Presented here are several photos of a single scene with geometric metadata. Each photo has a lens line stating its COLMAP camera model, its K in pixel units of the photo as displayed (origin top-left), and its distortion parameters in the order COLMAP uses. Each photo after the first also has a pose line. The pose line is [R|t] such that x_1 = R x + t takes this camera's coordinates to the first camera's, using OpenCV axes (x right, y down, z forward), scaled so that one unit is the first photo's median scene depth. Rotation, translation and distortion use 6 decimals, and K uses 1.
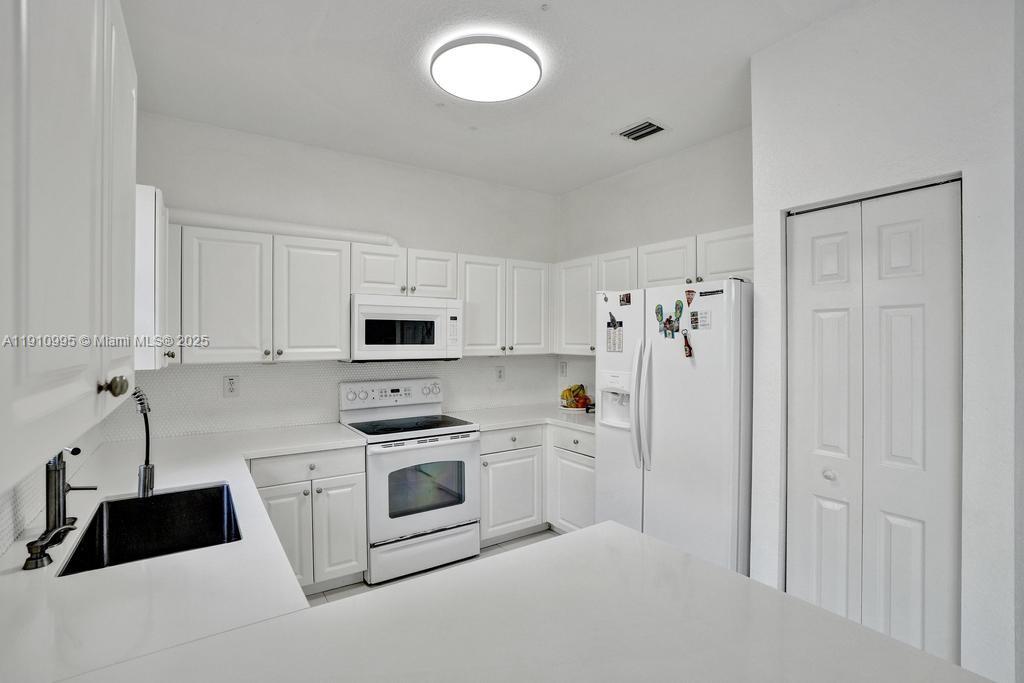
lens RADIAL K [[477.8, 0, 502.6], [0, 477.8, 341.3], [0, 0, 1]] dist [-0.050288, 0.016963]
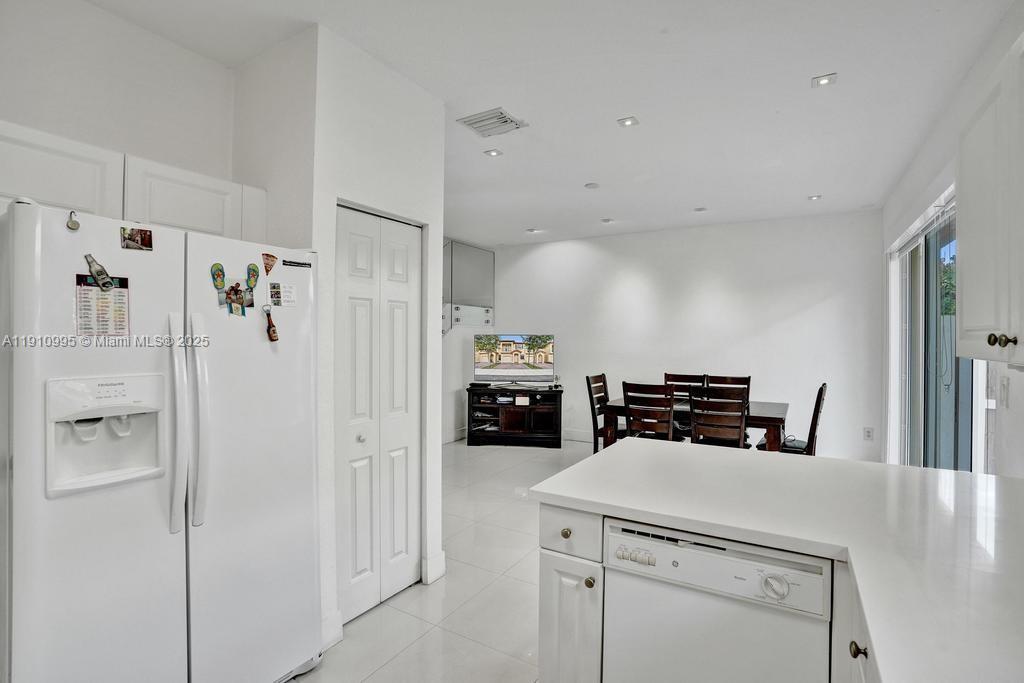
lens RADIAL K [[477.8, 0, 516.8], [0, 477.8, 340.0], [0, 0, 1]] dist [-0.050288, 0.016963]
pose [[-0.424138, -0.001636, 0.905596, -0.369432], [0.000552, 0.999998, 0.002065, 0.023536], [-0.905598, 0.001376, -0.424136, 0.769265]]
